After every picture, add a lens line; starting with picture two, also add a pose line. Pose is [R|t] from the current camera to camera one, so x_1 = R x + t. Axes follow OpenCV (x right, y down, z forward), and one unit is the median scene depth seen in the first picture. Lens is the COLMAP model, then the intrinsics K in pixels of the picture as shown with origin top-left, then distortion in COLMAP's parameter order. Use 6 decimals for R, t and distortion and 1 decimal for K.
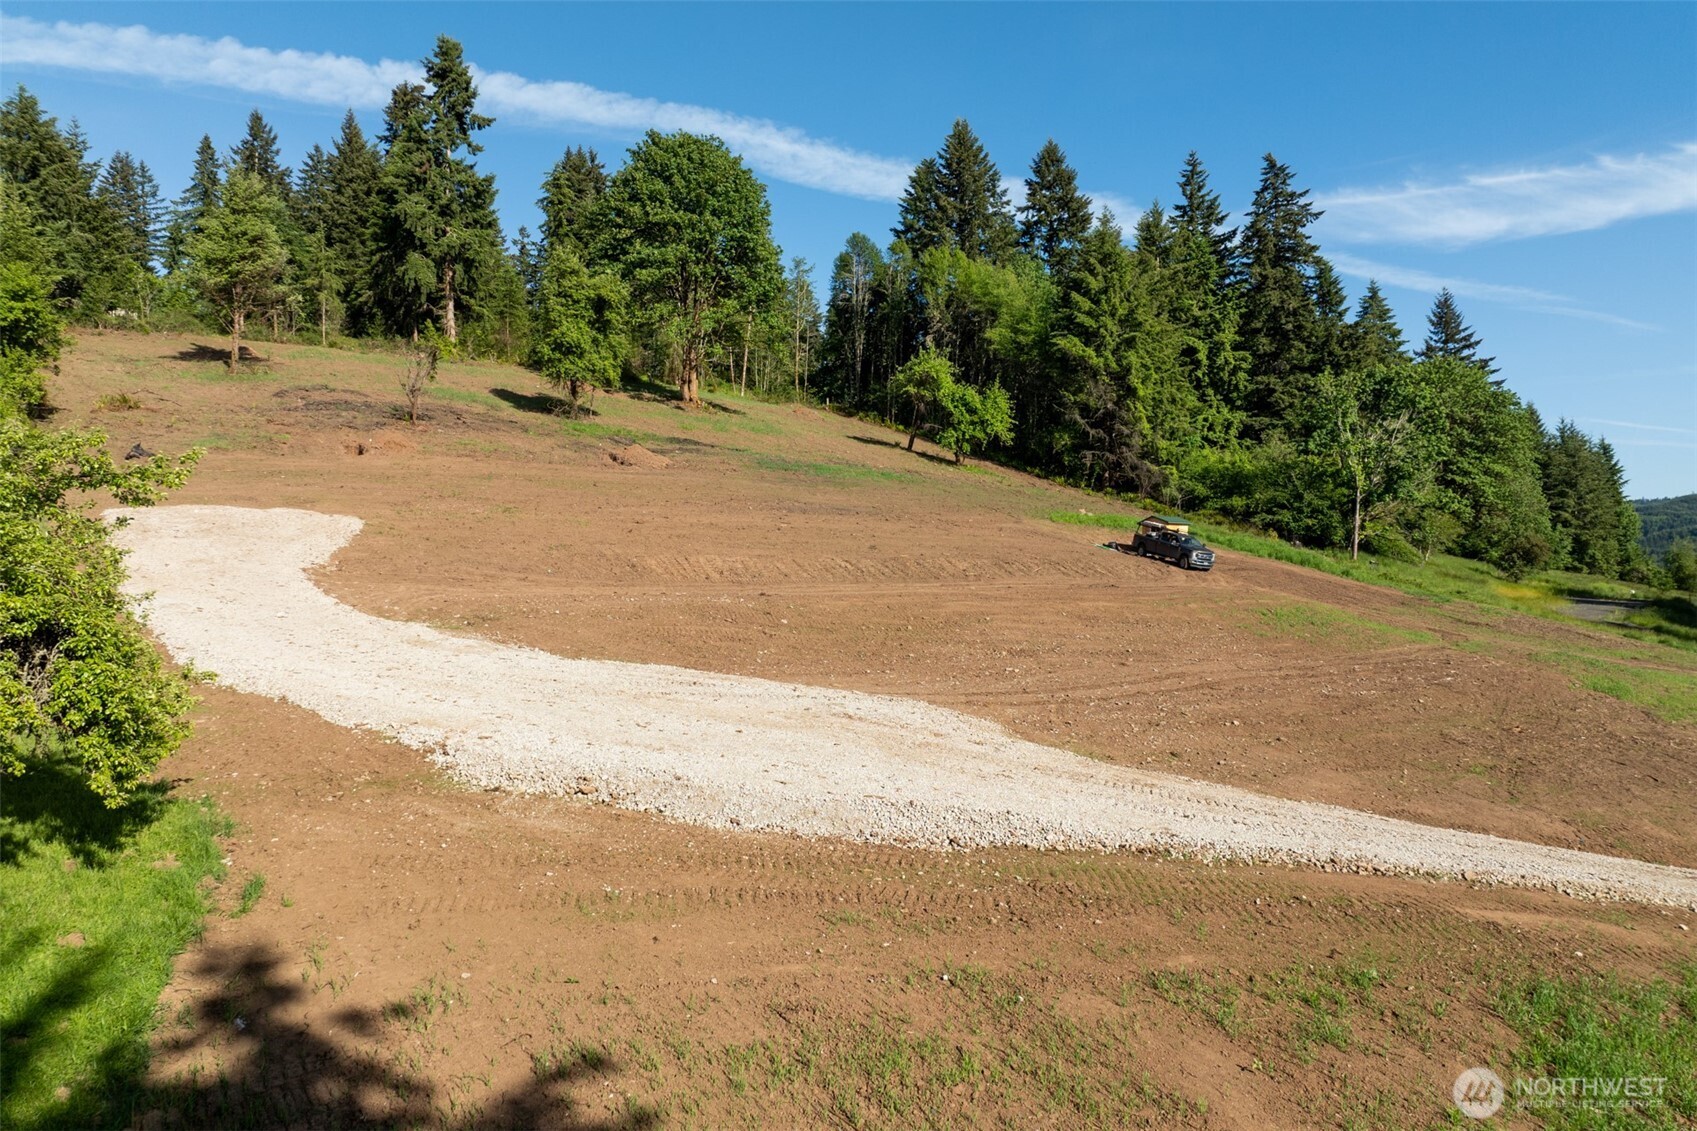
lens RADIAL K [[1189.9, 0, 852.8], [0, 1189.9, 568.6], [0, 0, 1]] dist [-0.053483, 0.027277]
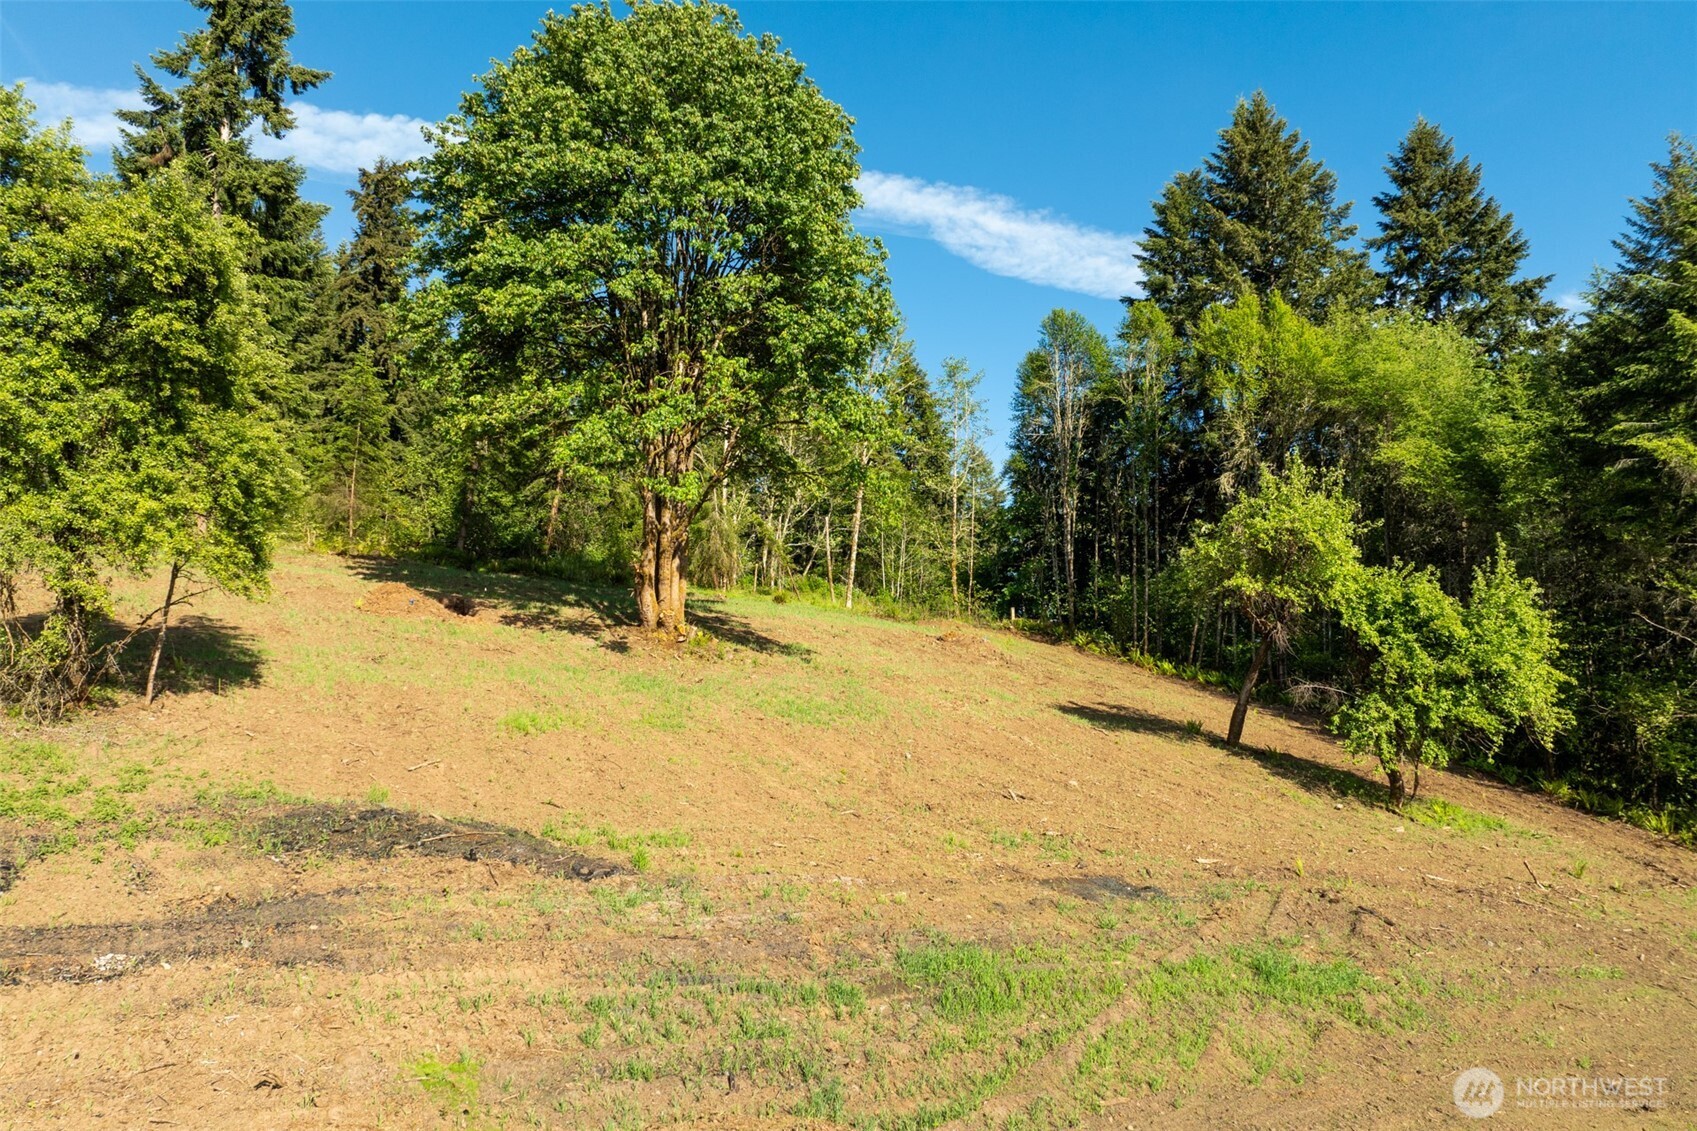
lens RADIAL K [[1203.3, 0, 841.1], [0, 1203.3, 568.4], [0, 0, 1]] dist [-0.036583, 0.004865]
pose [[0.985665, -0.023783, -0.167027, -0.007672], [-0.005188, 0.985273, -0.170908, -0.079918], [0.168632, 0.169325, 0.971027, 0.538755]]
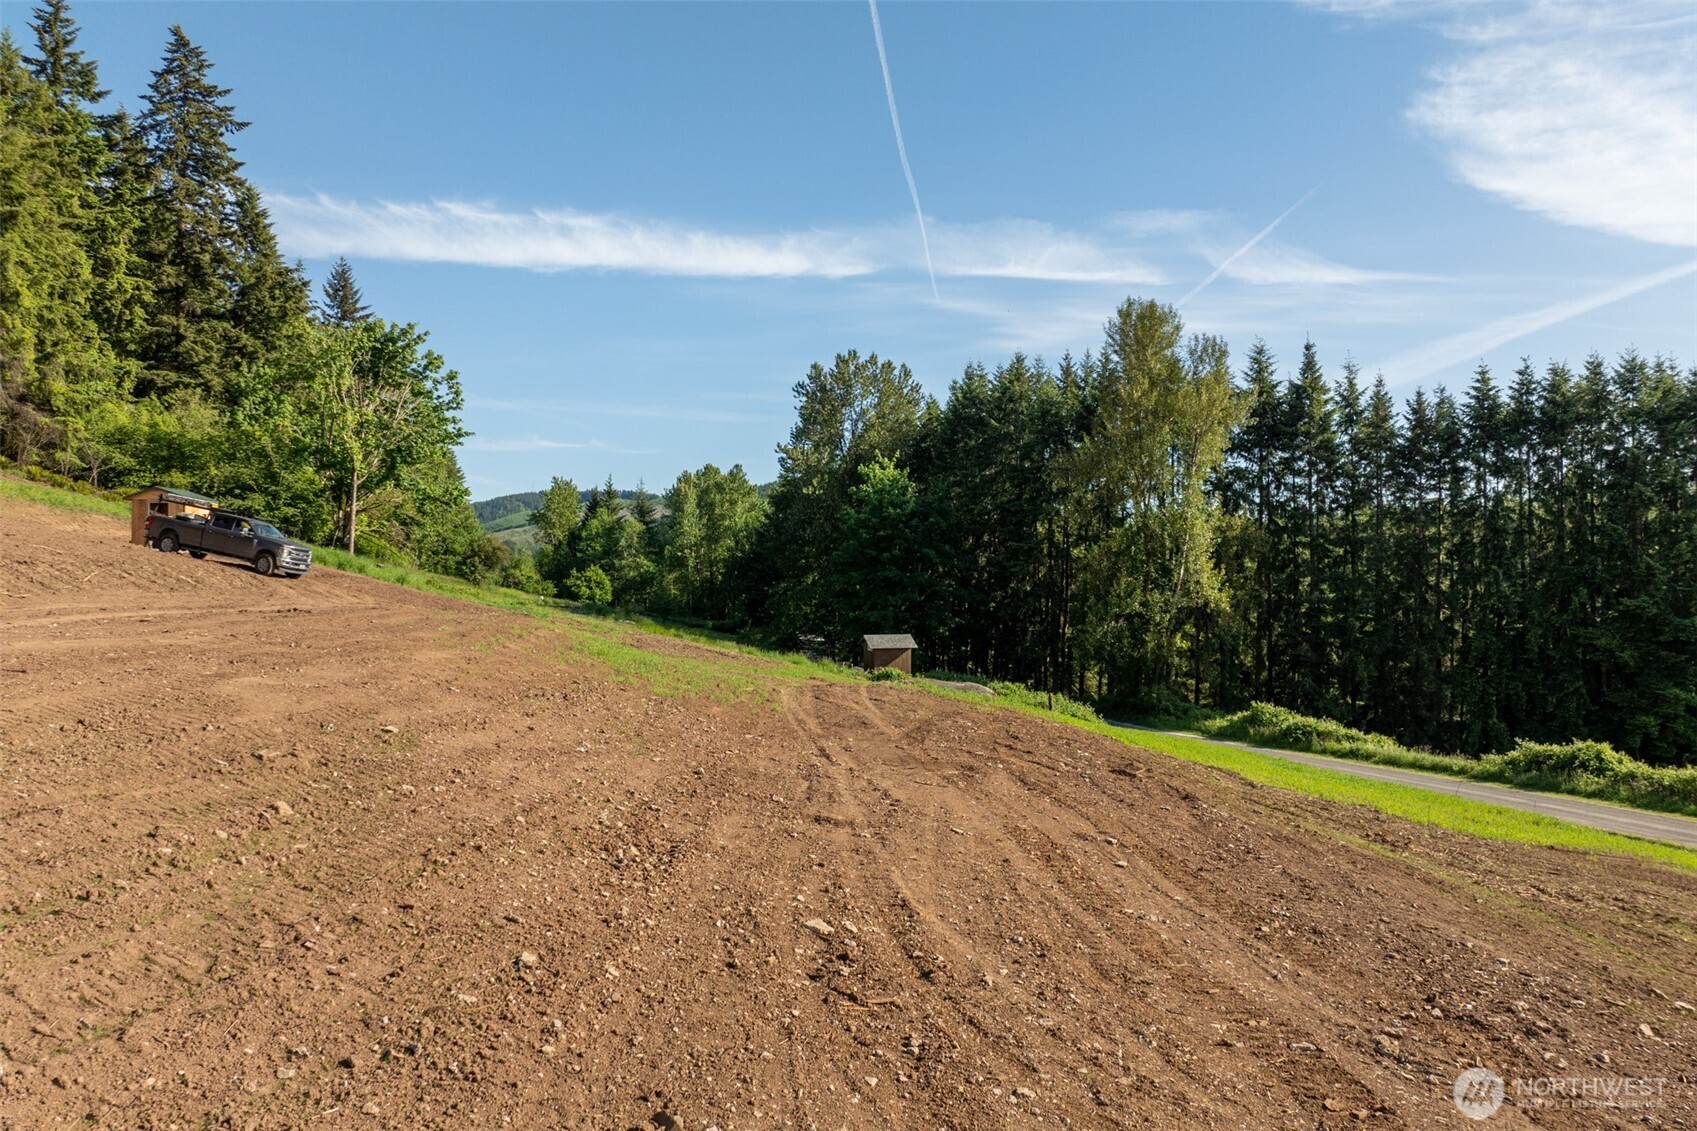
lens RADIAL K [[1193.7, 0, 846.8], [0, 1193.7, 560.3], [0, 0, 1]] dist [-0.036452, 0.008145]
pose [[0.558218, 0.011853, 0.829610, -0.031572], [-0.003704, 0.999924, -0.011794, -0.000564], [-0.829686, 0.003511, 0.558219, 0.228886]]
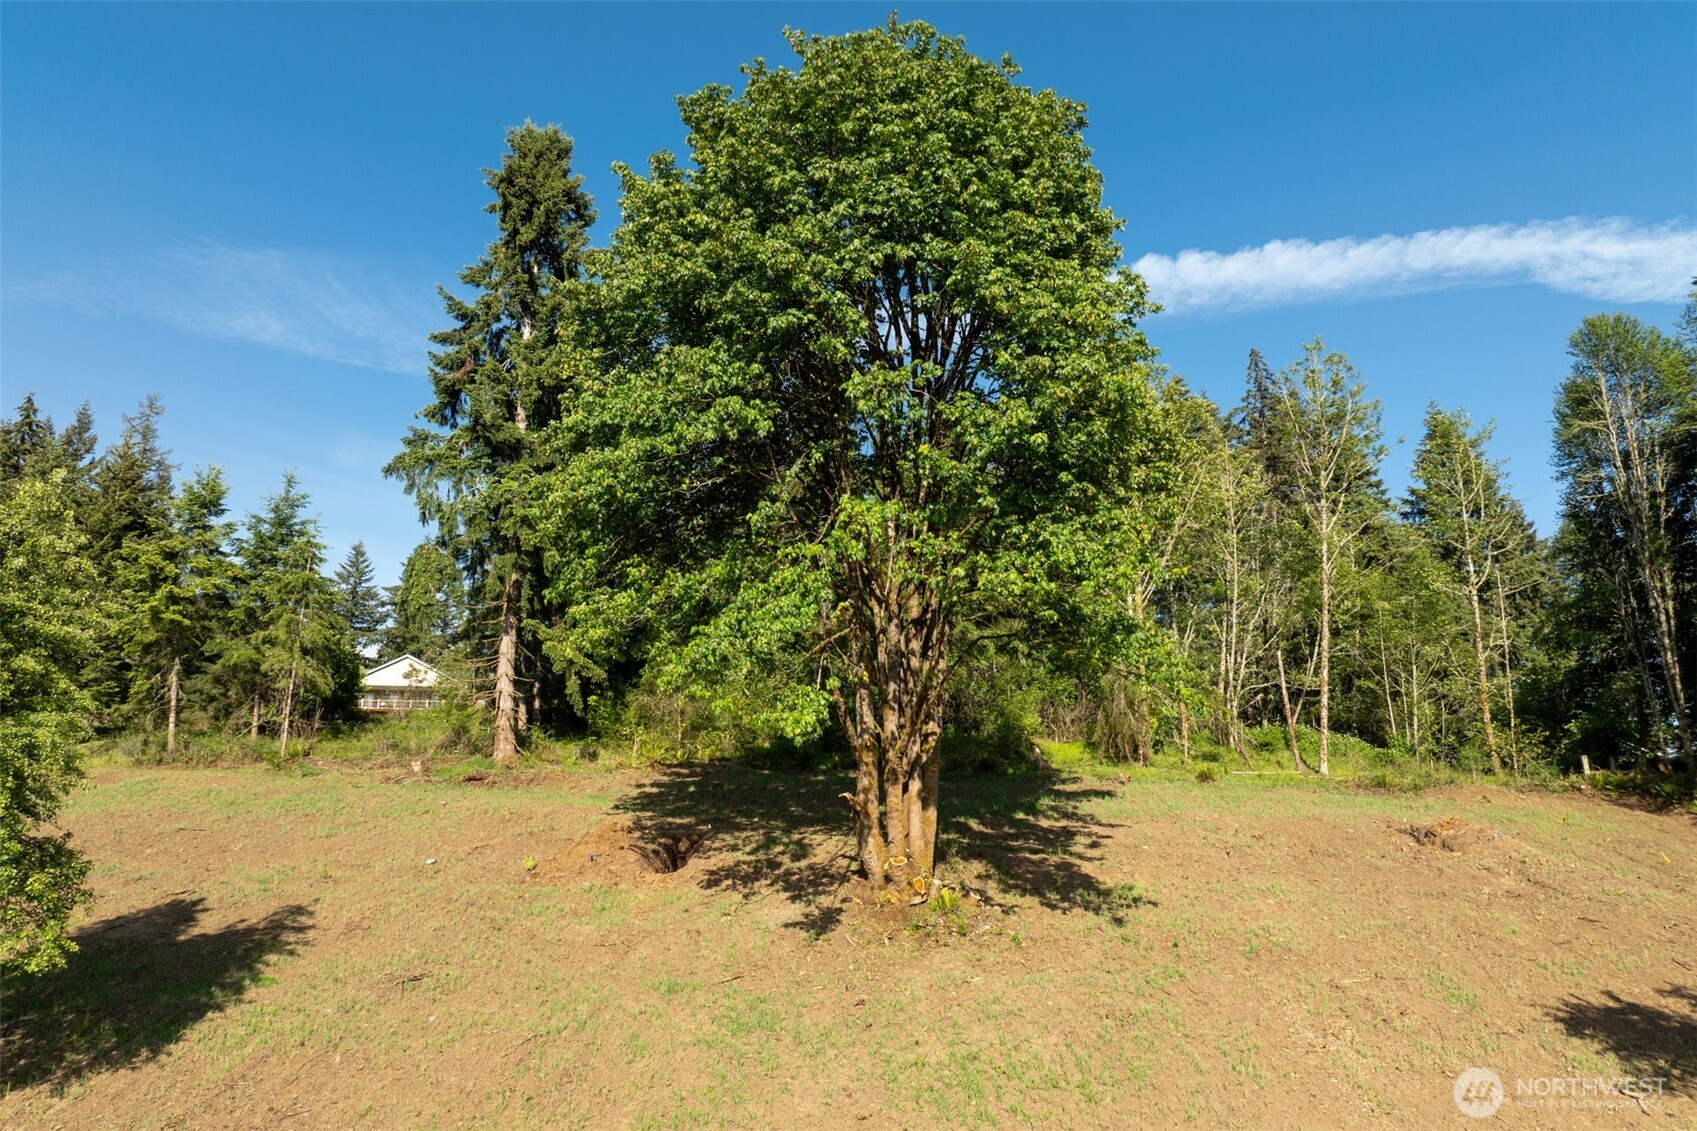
lens RADIAL K [[1193.7, 0, 846.8], [0, 1193.7, 560.3], [0, 0, 1]] dist [-0.036452, 0.008145]
pose [[0.783469, -0.168748, -0.598080, 0.032061], [0.001352, 0.962885, -0.269907, -0.122568], [0.621429, 0.210655, 0.754619, 0.677919]]
